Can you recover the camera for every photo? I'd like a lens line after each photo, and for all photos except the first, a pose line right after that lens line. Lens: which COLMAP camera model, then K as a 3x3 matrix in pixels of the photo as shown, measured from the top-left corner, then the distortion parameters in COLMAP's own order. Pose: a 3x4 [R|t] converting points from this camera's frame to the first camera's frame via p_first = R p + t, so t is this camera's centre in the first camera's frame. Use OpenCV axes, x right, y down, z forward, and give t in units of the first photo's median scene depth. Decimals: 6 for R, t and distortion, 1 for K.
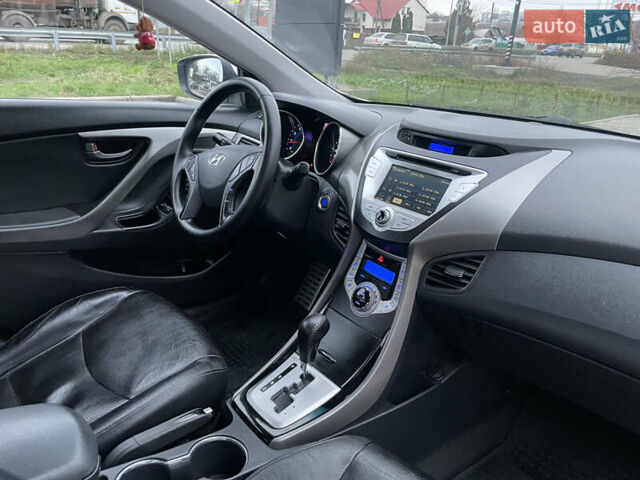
lens RADIAL K [[486.1, 0, 313.9], [0, 486.1, 232.6], [0, 0, 1]] dist [0.088780, -0.106940]
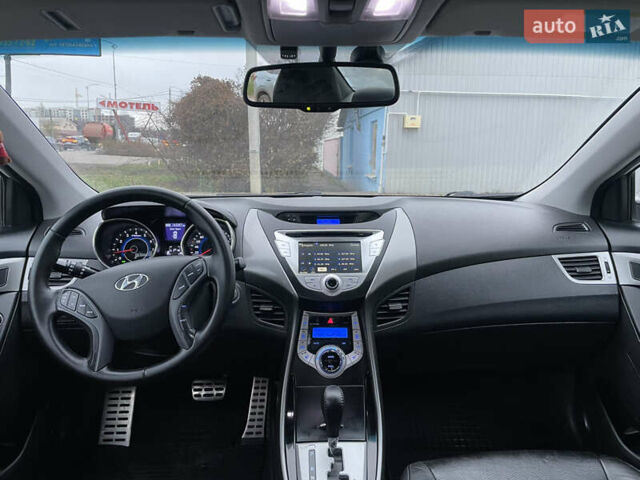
lens RADIAL K [[486.1, 0, 313.9], [0, 486.1, 232.6], [0, 0, 1]] dist [0.088780, -0.106940]
pose [[0.599279, -0.176931, 0.780743, -0.755127], [0.307347, 0.951381, -0.020311, -0.134732], [-0.739190, 0.252131, 0.624522, 0.265610]]
